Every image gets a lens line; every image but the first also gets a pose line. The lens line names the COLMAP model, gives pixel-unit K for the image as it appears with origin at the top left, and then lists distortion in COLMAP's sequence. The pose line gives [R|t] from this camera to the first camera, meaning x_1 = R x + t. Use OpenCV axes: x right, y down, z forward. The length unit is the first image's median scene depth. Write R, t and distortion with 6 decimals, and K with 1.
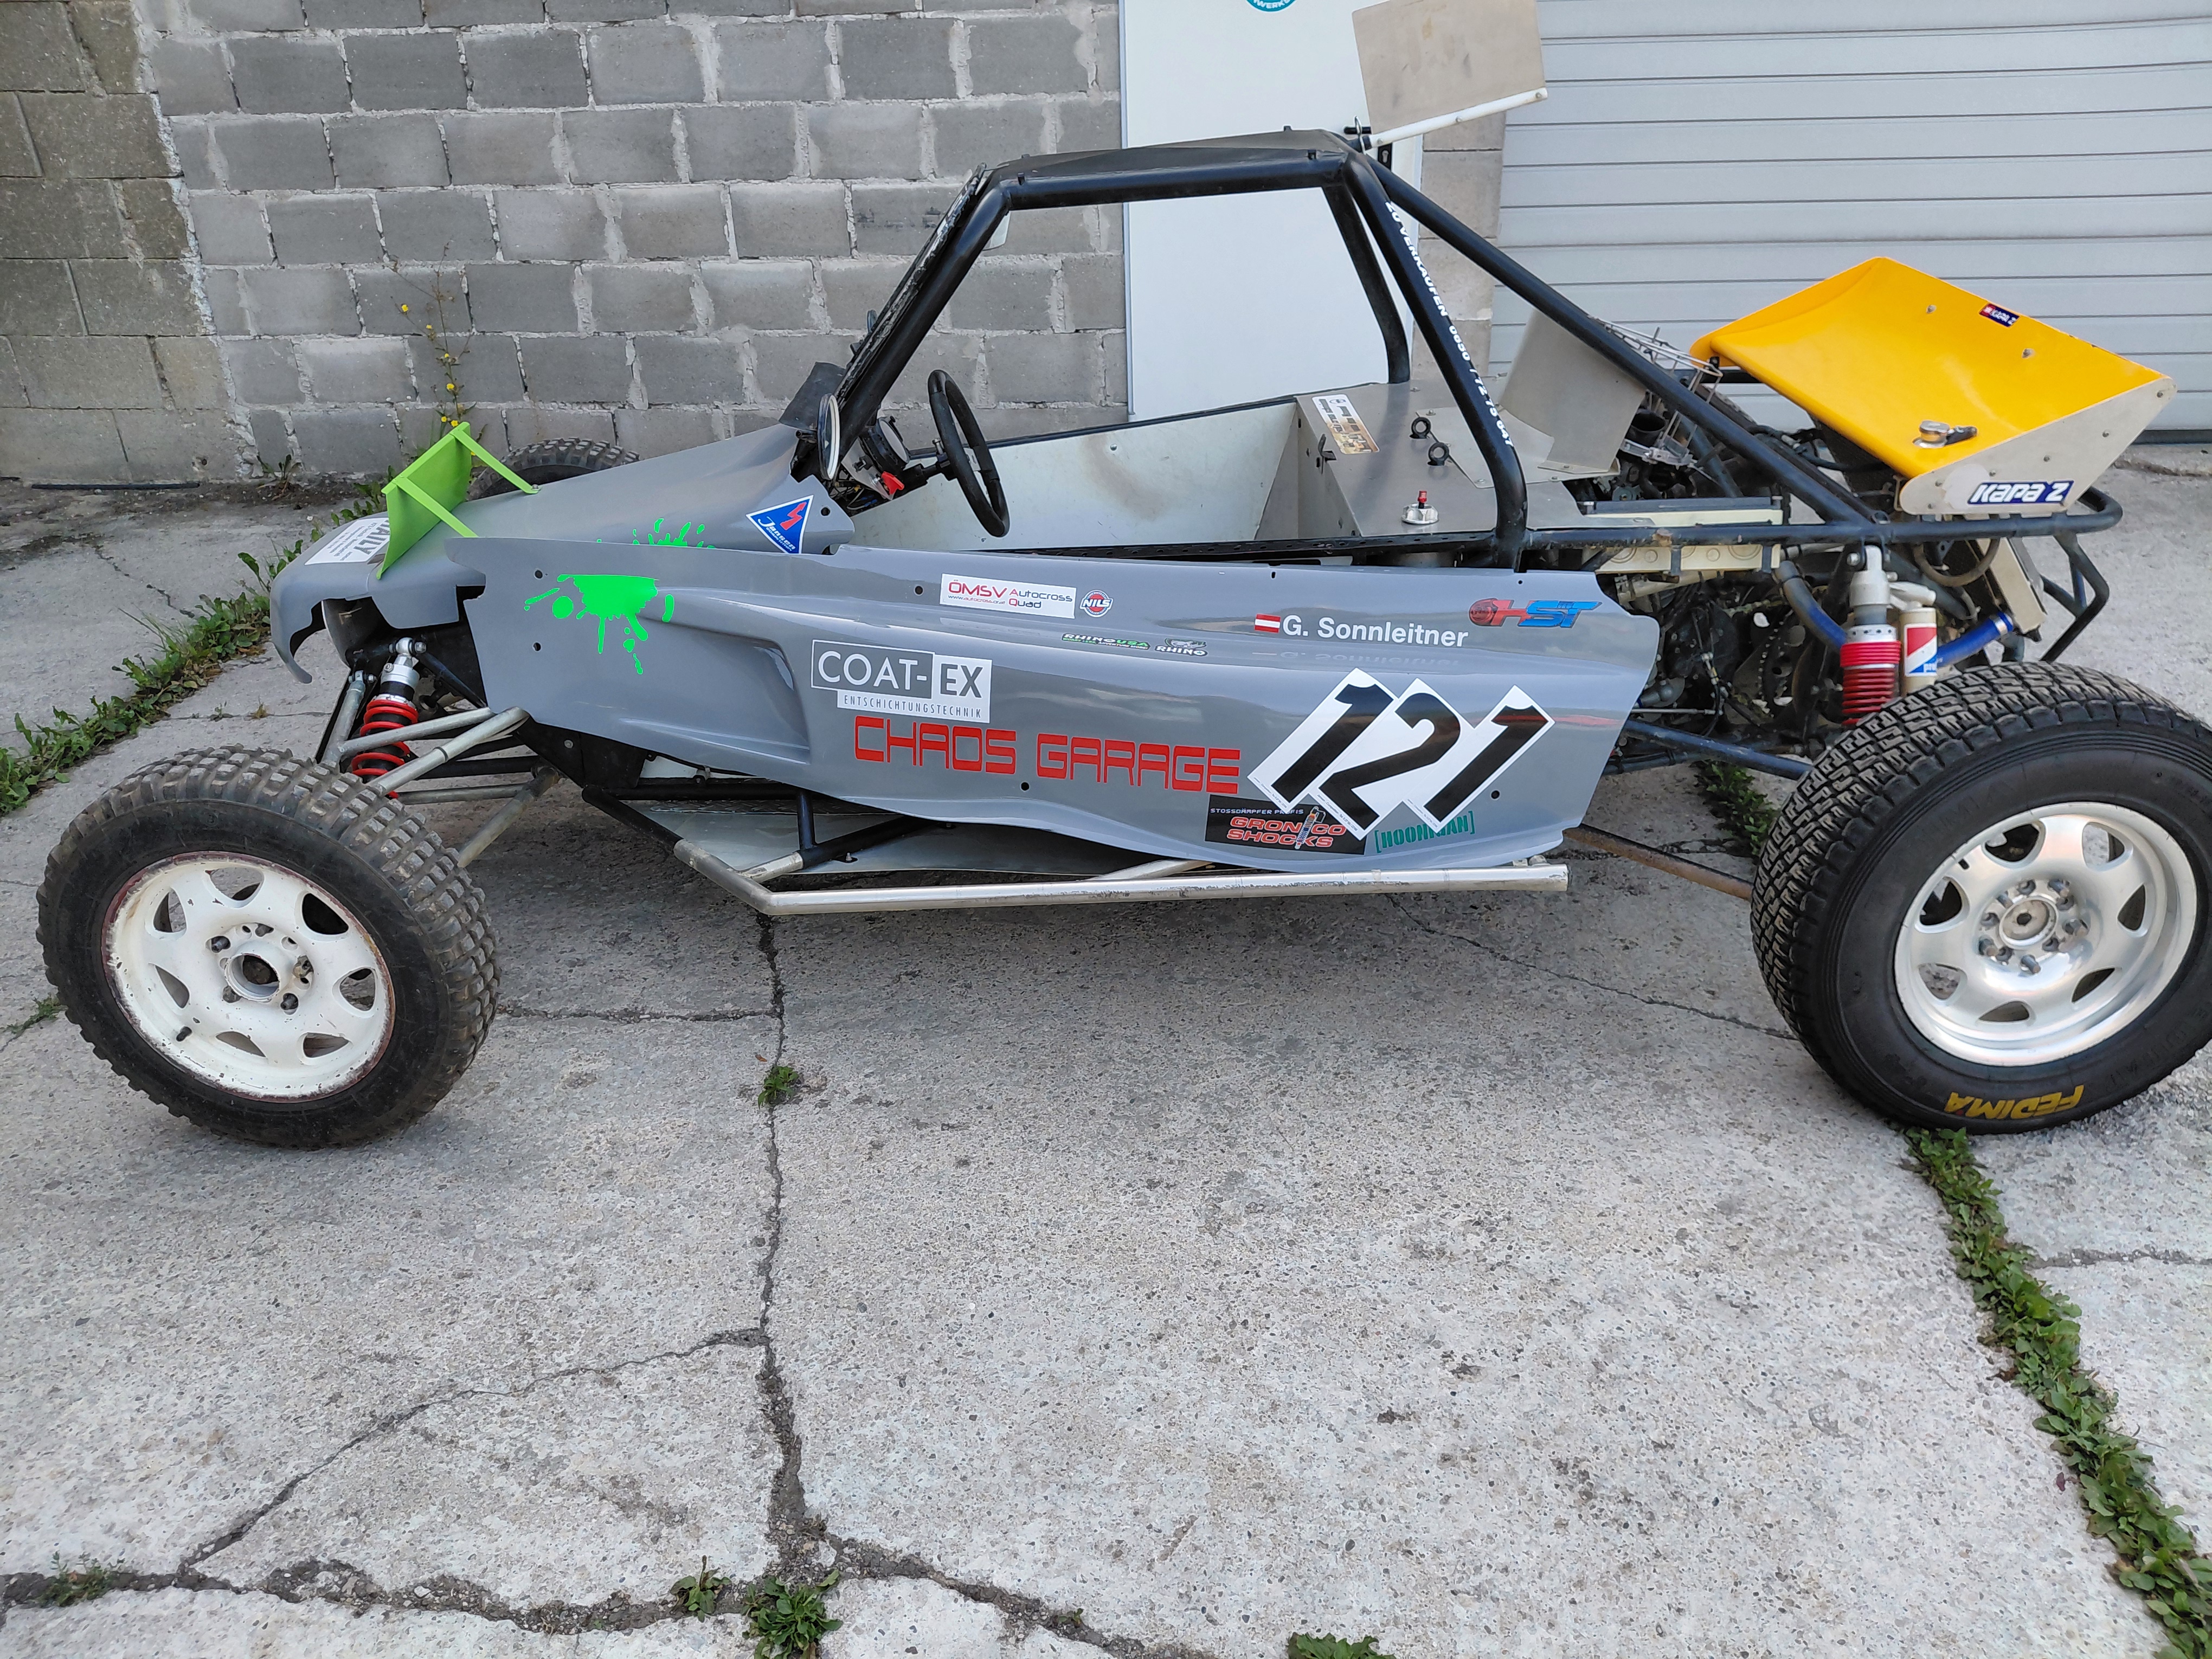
lens RADIAL K [[1565.9, 0, 1106.0], [0, 1565.9, 829.5], [0, 0, 1]] dist [0.044147, -0.106428]
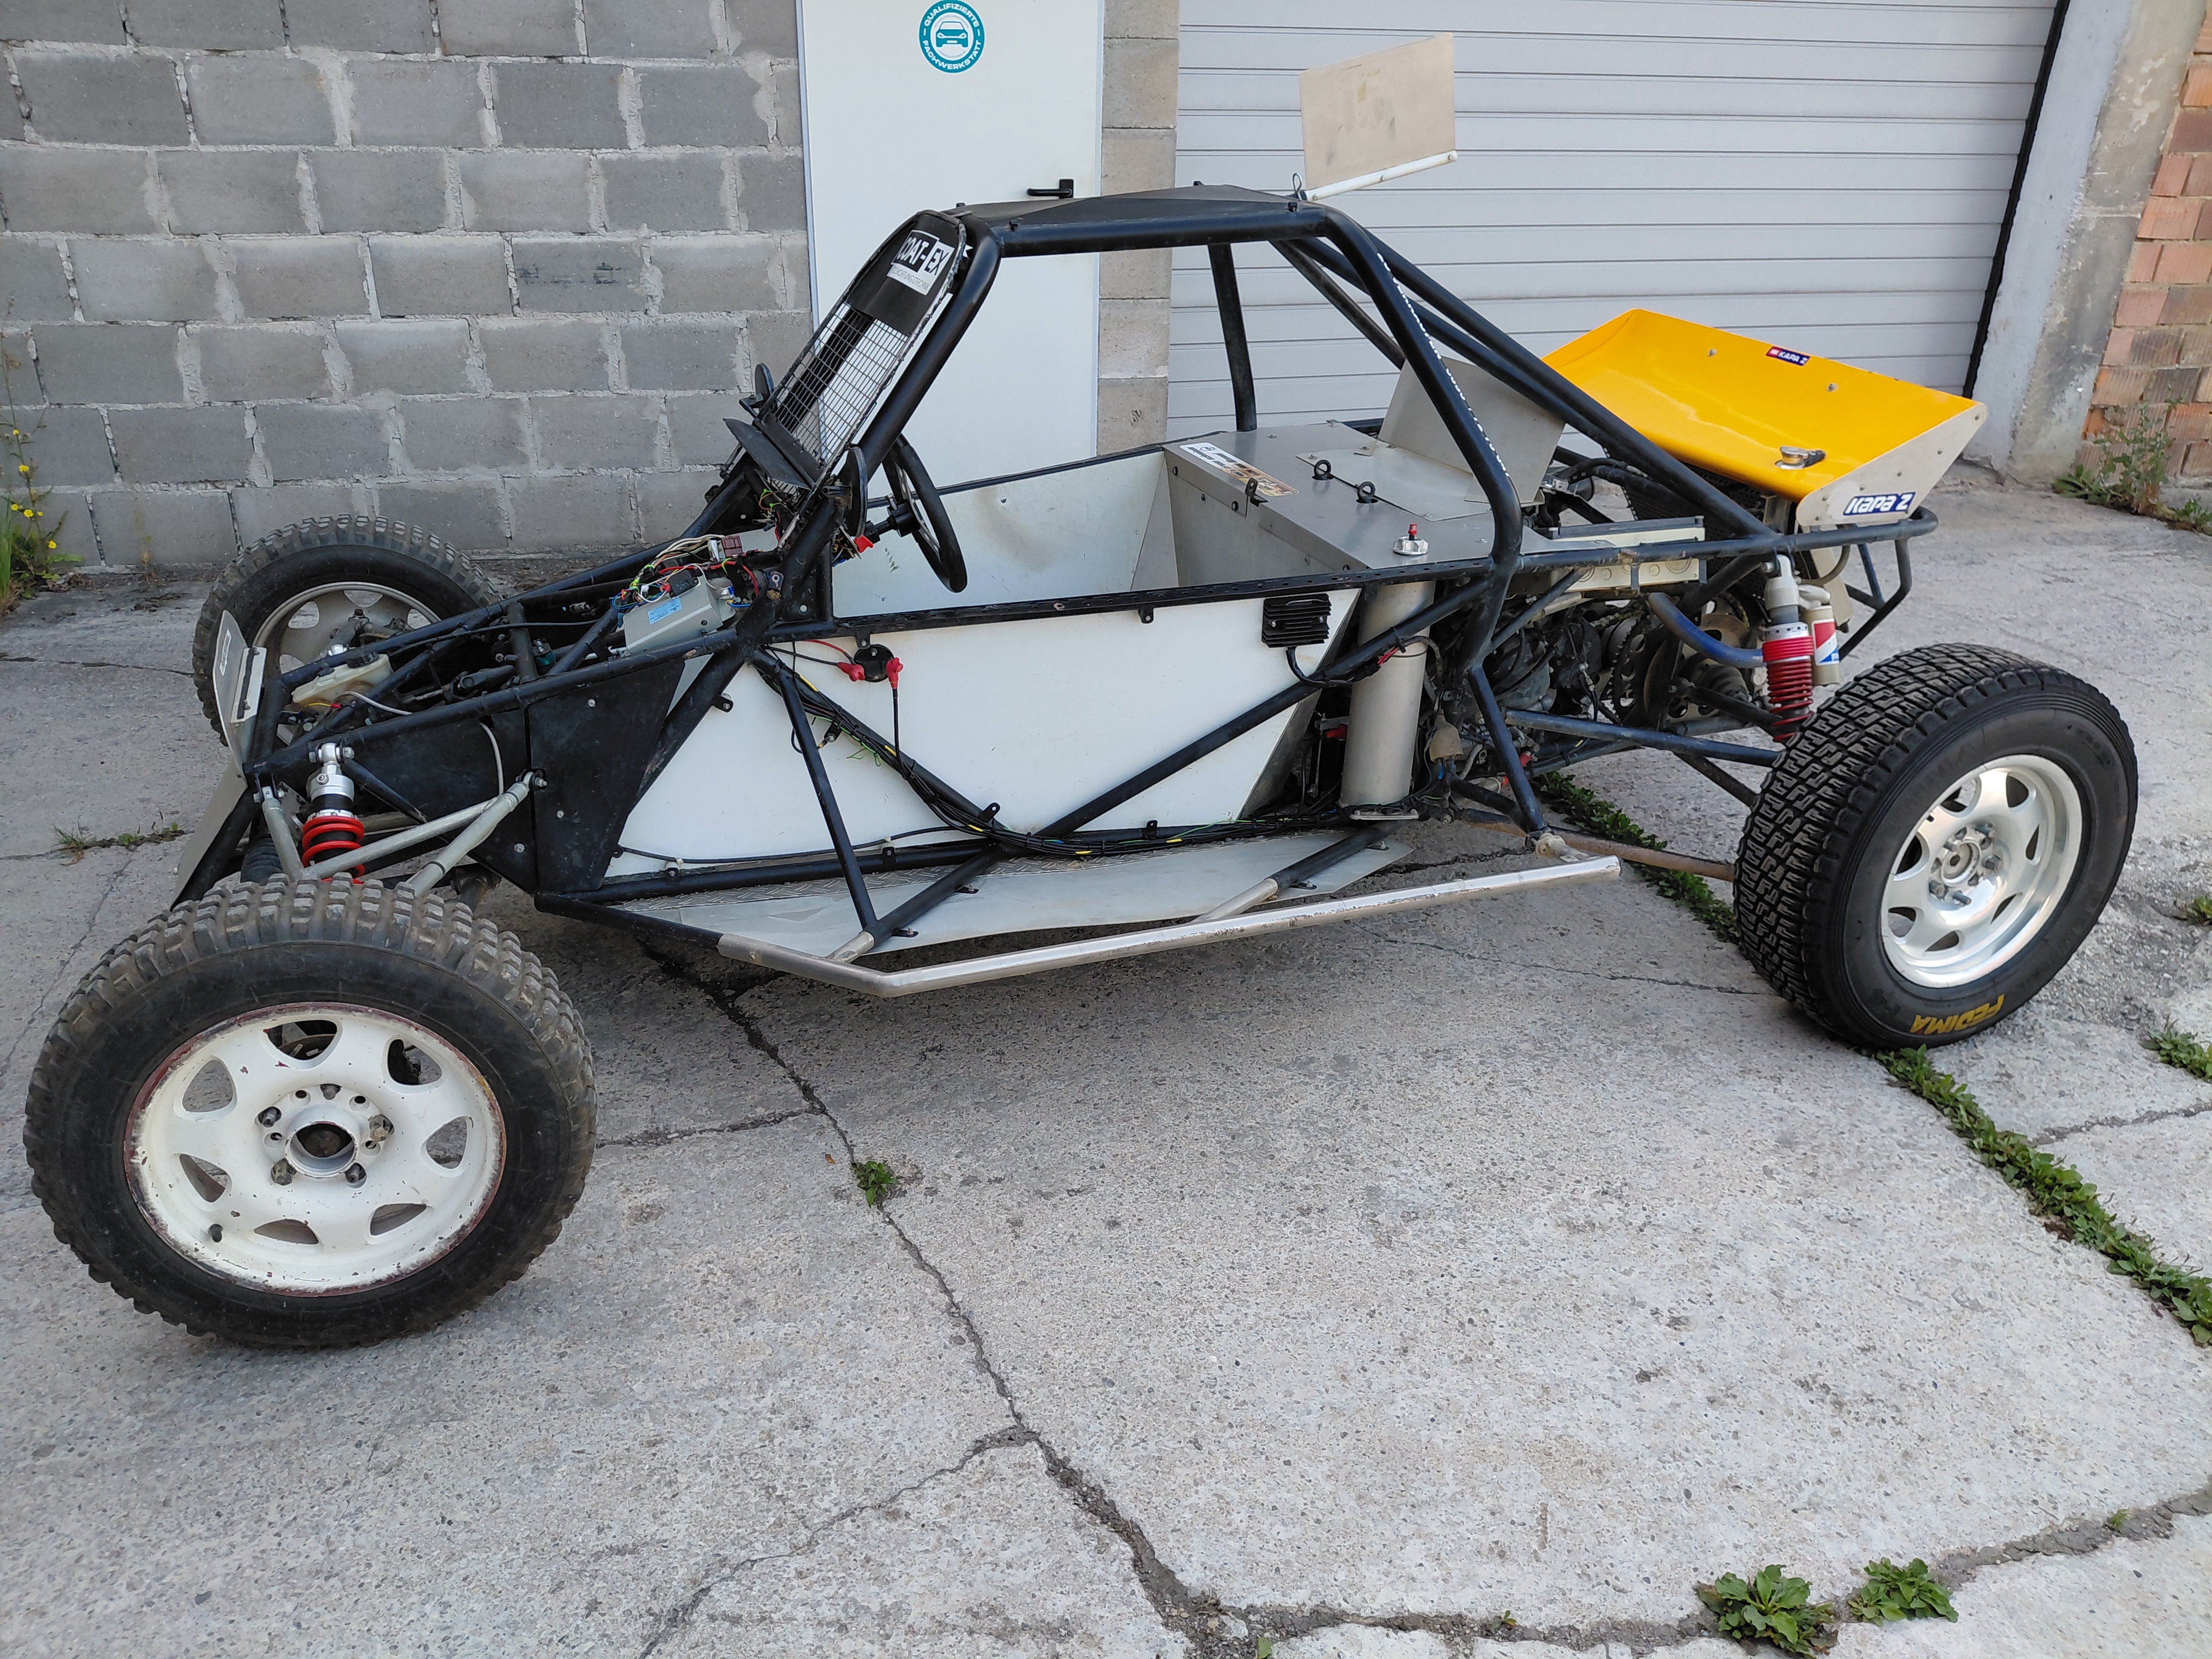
lens RADIAL K [[1575.5, 0, 1038.6], [0, 1575.5, 865.8], [0, 0, 1]] dist [0.031529, -0.077460]
pose [[0.947629, -0.104774, 0.301700, -0.406130], [0.110600, 0.993862, -0.002243, -0.012039], [-0.299613, 0.035494, 0.953400, 0.069835]]
